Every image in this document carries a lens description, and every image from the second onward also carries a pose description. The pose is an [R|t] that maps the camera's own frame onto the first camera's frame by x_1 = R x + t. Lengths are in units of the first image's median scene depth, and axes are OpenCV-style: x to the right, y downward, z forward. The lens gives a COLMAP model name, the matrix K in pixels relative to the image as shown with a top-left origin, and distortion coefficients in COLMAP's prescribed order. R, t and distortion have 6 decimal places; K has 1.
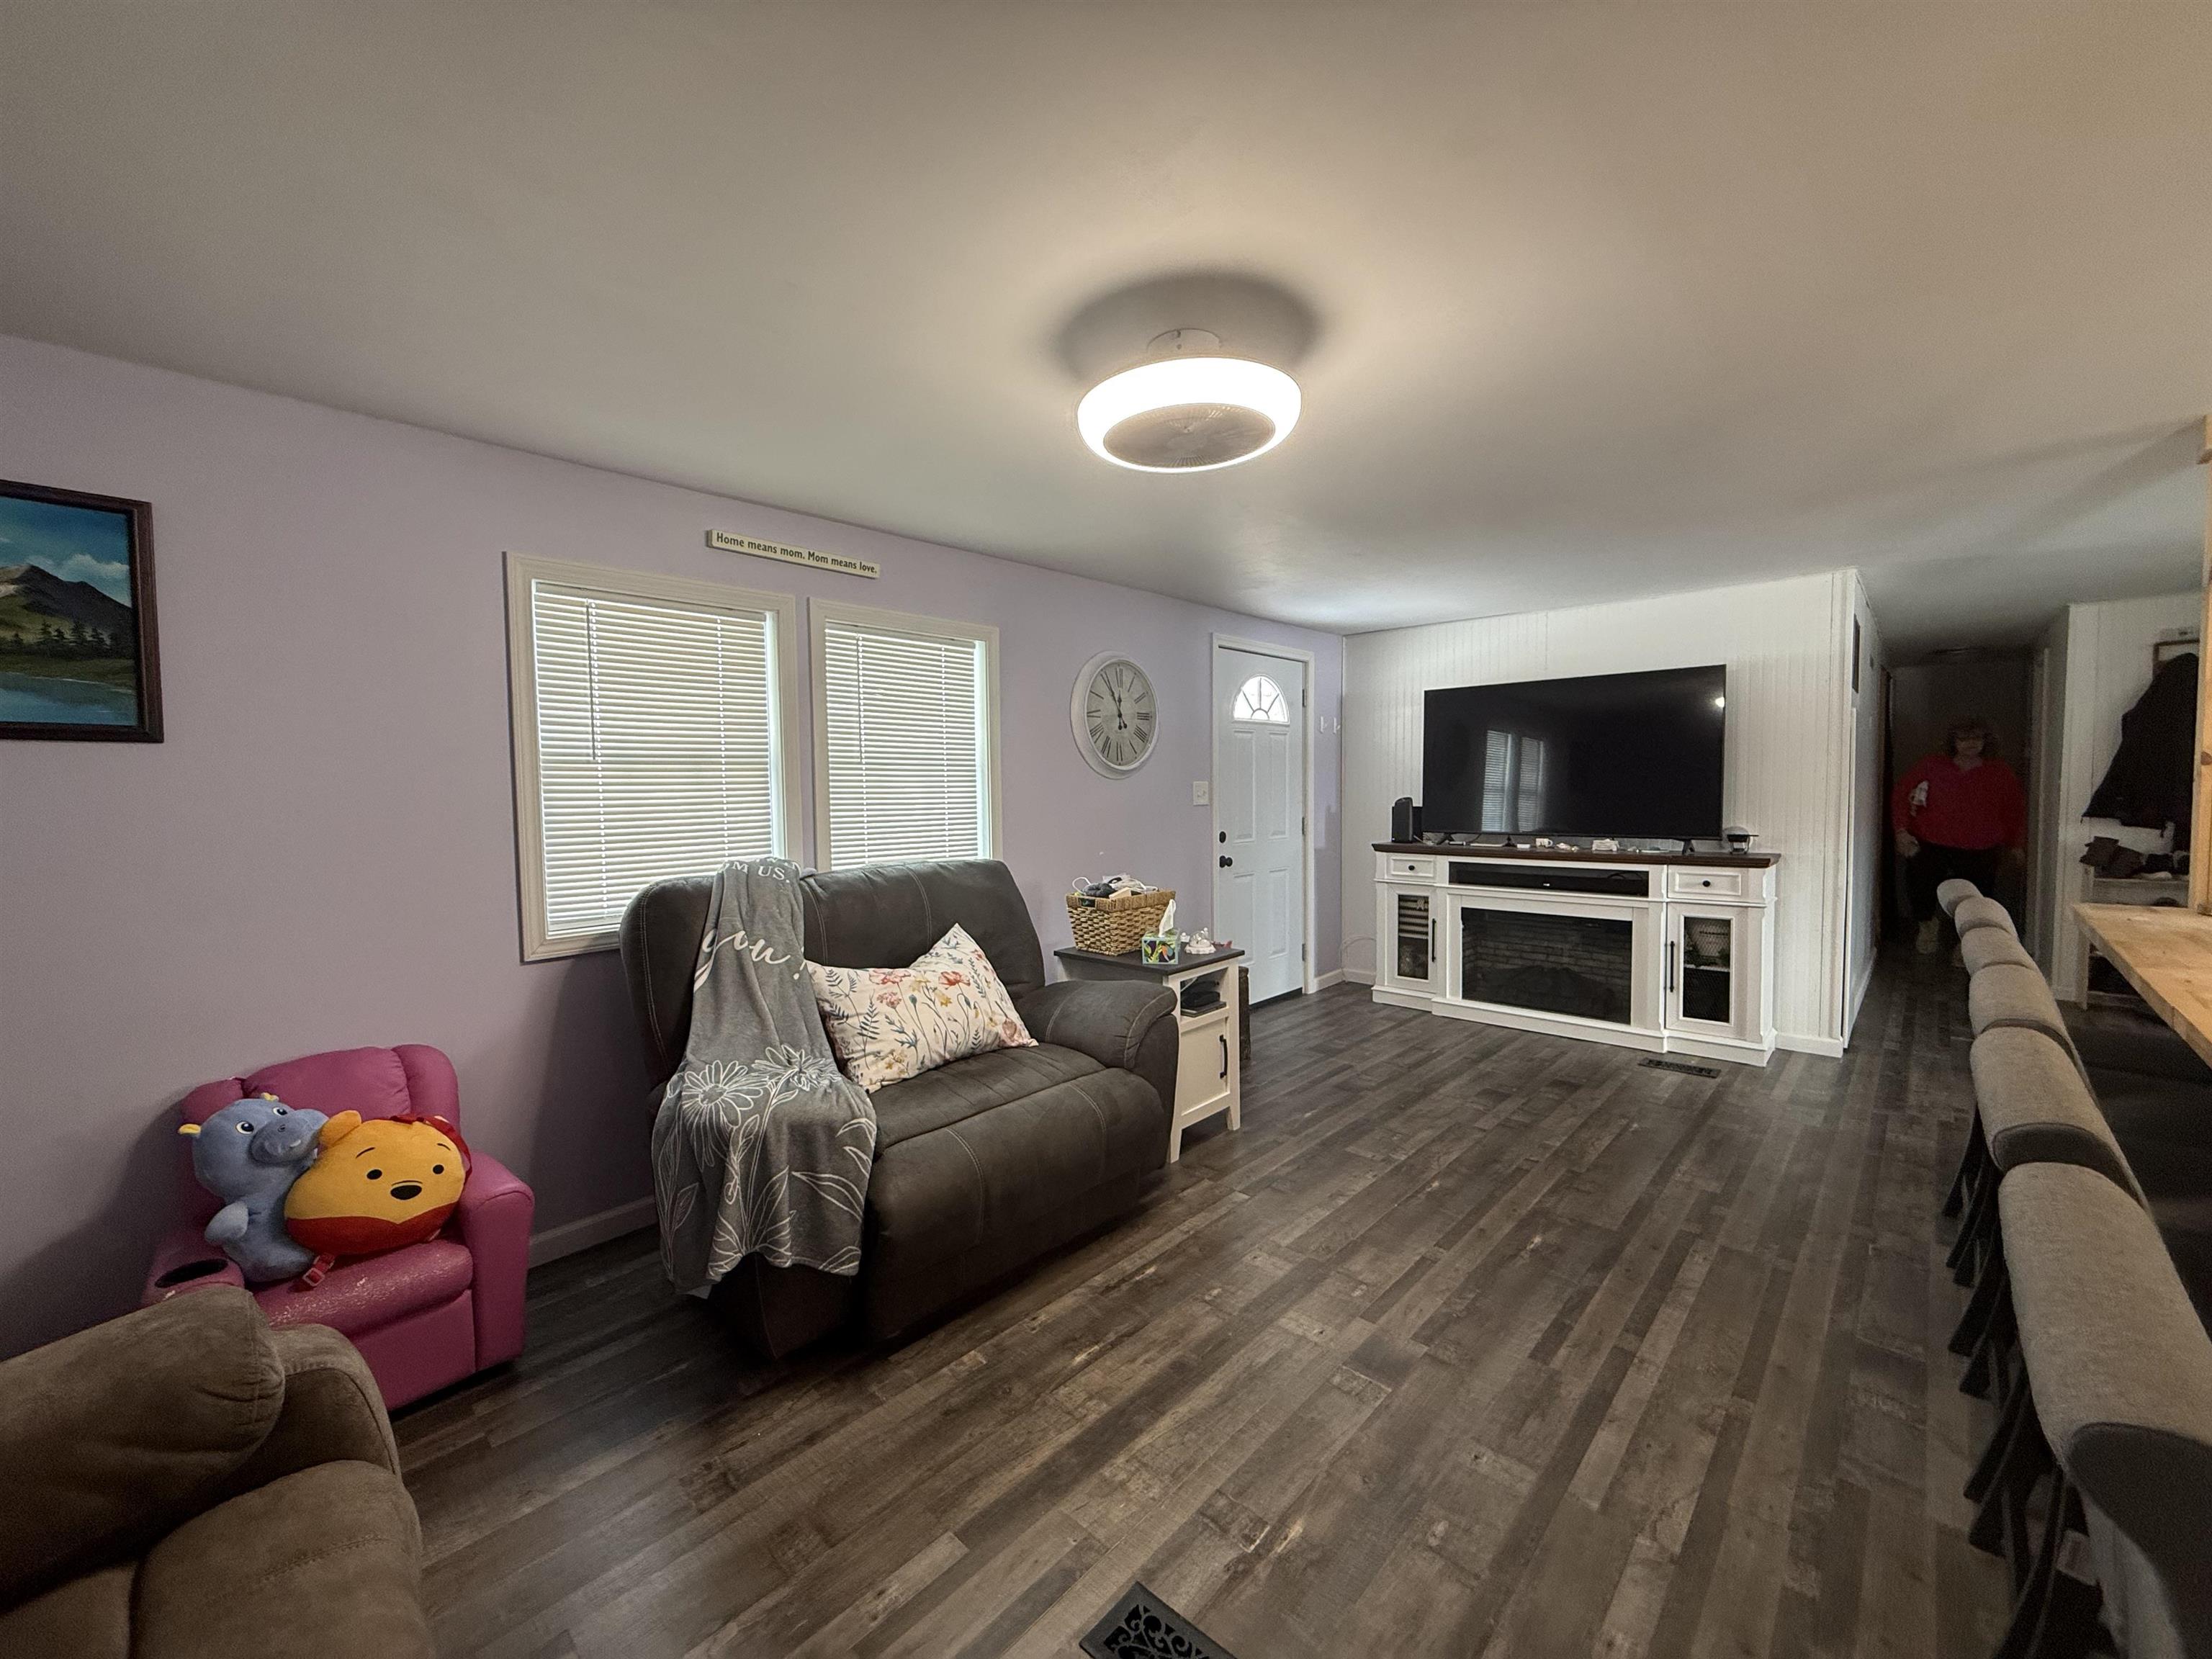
lens RADIAL K [[880.9, 0, 1099.1], [0, 880.9, 826.5], [0, 0, 1]] dist [0.001761, -0.000377]
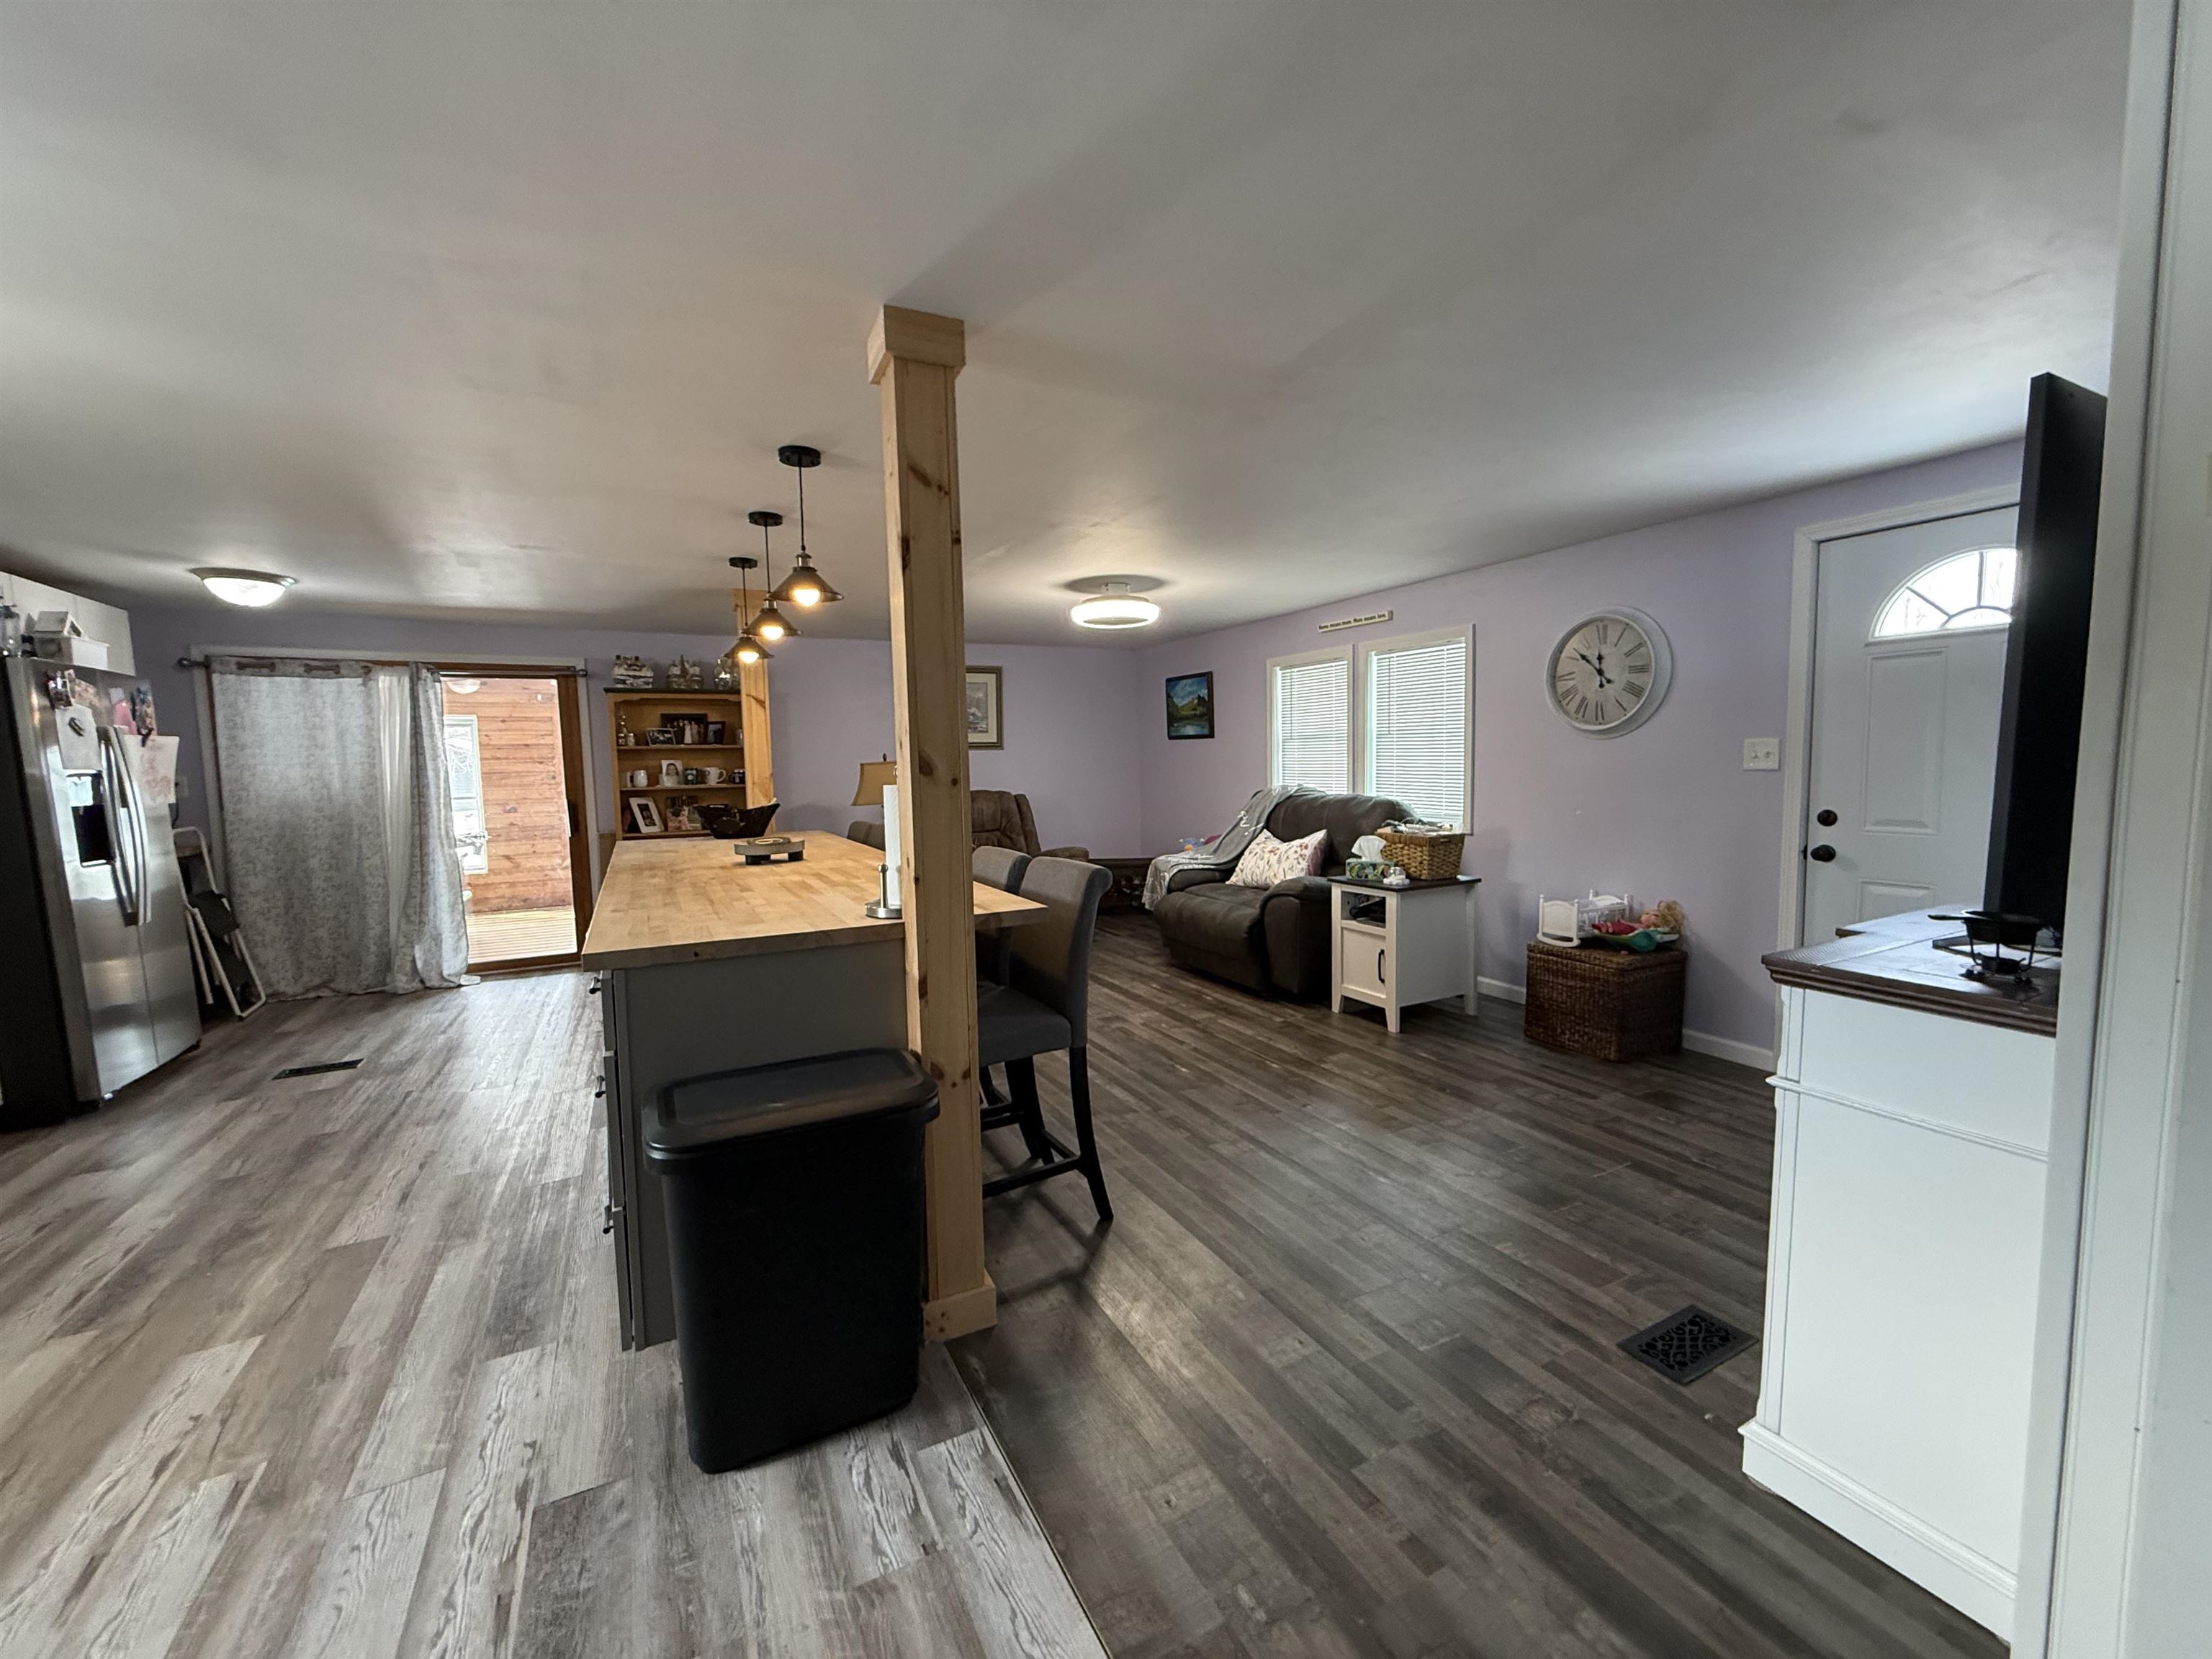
lens RADIAL K [[879.8, 0, 1098.3], [0, 879.8, 829.1], [0, 0, 1]] dist [-0.000013, 0.000345]
pose [[-0.325513, 0.098244, -0.940420, 1.941709], [-0.017860, 0.993771, 0.109999, -0.088945], [0.945369, 0.052602, -0.321731, 1.360143]]
